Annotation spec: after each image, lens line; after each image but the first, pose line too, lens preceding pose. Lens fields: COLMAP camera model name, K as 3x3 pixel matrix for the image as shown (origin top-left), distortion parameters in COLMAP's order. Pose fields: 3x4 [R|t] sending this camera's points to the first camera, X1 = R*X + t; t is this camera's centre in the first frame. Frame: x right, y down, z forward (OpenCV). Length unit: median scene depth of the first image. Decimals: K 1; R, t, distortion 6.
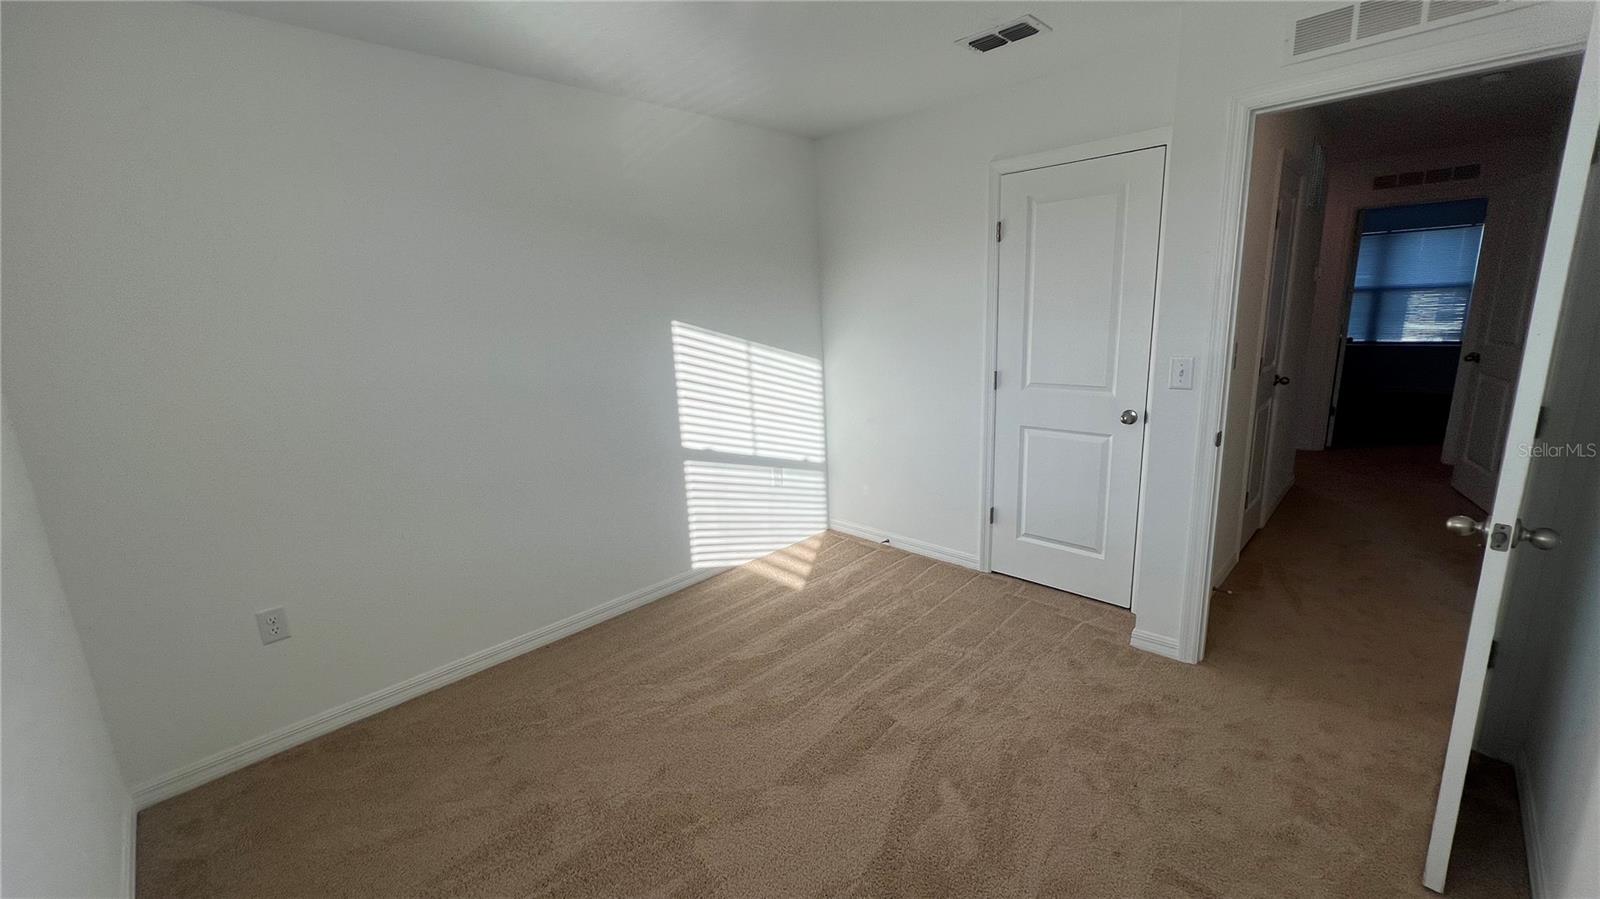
lens RADIAL K [[637.6, 0, 800.0], [0, 637.6, 449.5], [0, 0, 1]] dist [-0.001245, 0.000342]
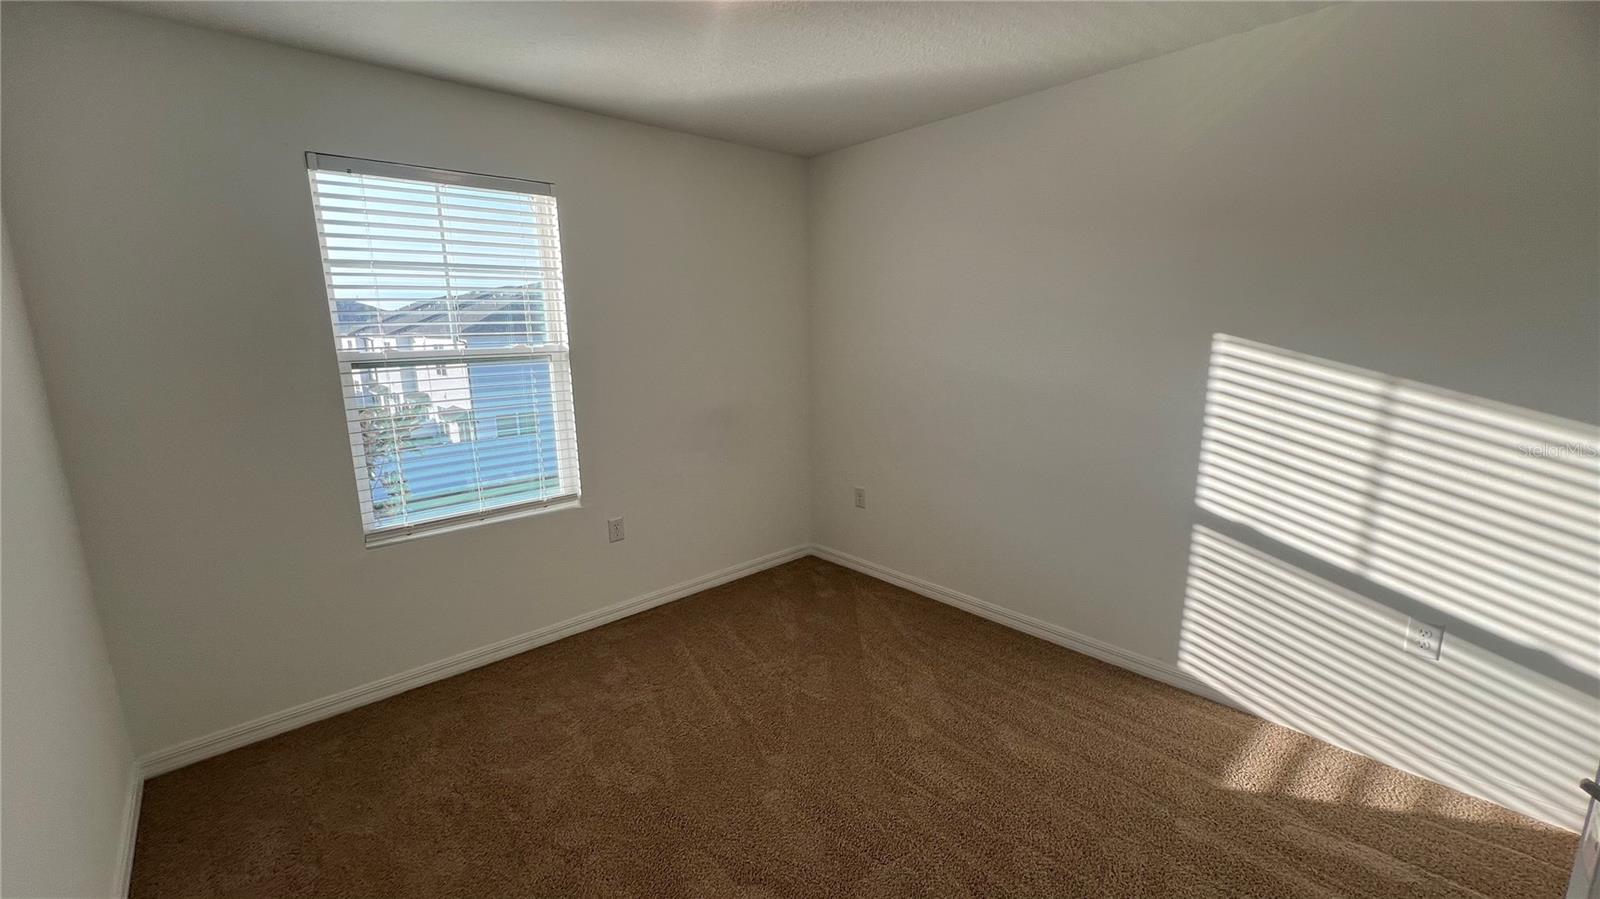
lens RADIAL K [[637.6, 0, 800.0], [0, 637.6, 449.5], [0, 0, 1]] dist [-0.001245, 0.000342]
pose [[-0.062270, 0.237351, -0.969426, 0.524391], [-0.195362, 0.949623, 0.245052, -0.150907], [0.978752, 0.204648, -0.012763, 0.535105]]
